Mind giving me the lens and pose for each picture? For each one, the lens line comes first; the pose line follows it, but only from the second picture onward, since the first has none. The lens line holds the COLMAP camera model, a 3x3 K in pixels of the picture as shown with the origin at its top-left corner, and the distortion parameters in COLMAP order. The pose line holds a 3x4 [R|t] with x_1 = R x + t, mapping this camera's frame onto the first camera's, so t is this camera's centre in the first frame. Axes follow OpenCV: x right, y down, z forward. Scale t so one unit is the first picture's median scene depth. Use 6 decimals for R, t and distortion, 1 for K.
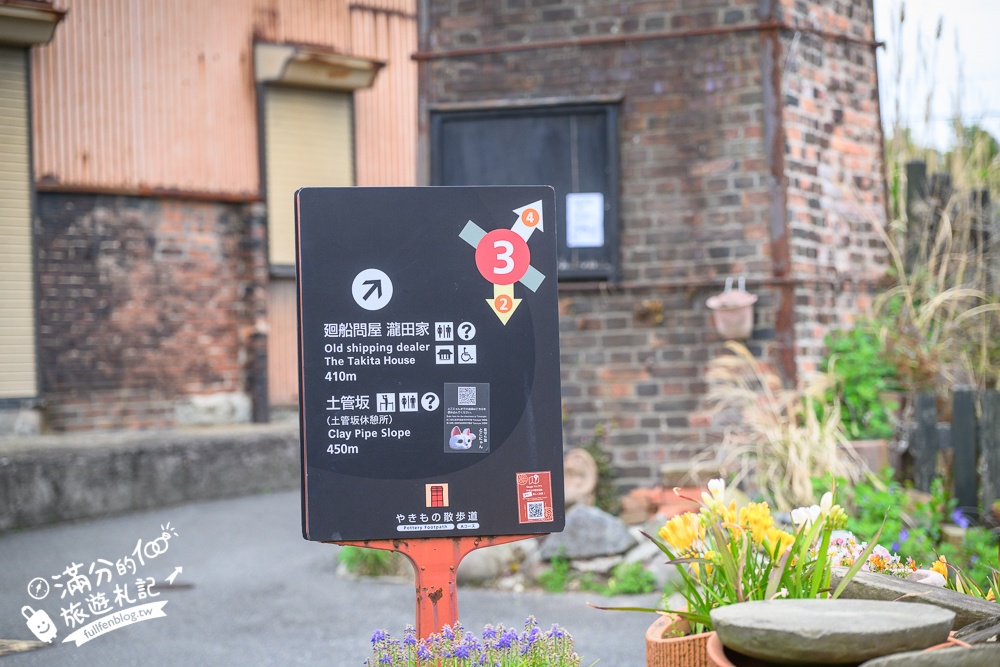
lens RADIAL K [[2806.9, 0, 500.0], [0, 2806.9, 333.5], [0, 0, 1]] dist [0.072205, 0.204202]
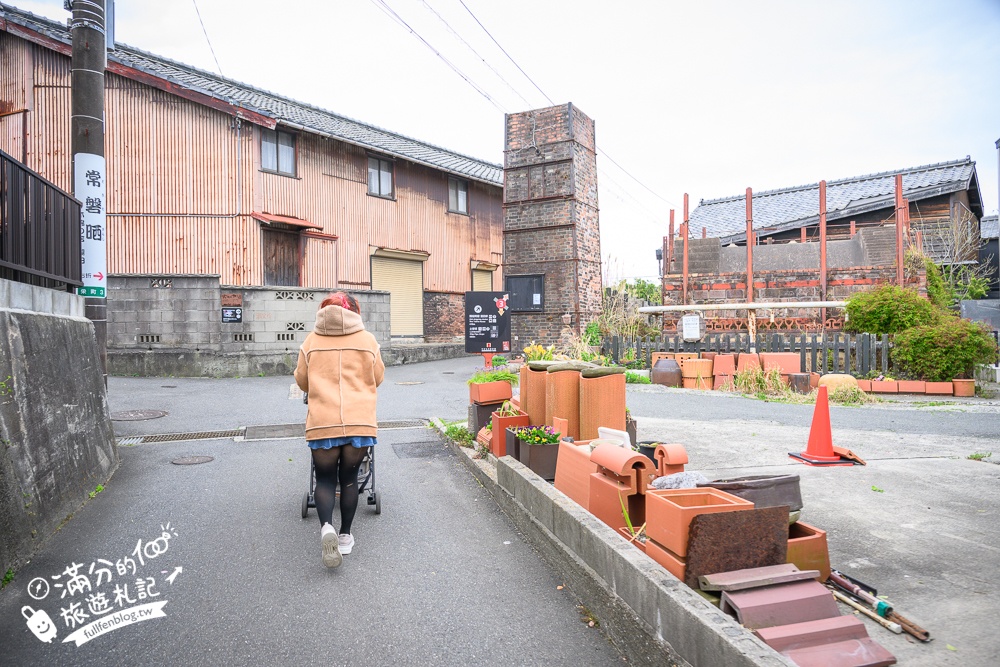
lens RADIAL K [[664.5, 0, 499.6], [0, 664.5, 336.8], [0, 0, 1]] dist [0.000600, -0.002193]
pose [[0.998514, 0.016159, -0.052040, 0.027294], [-0.015371, 0.999762, 0.015509, 0.007508], [0.052278, -0.014686, 0.998525, -0.138375]]
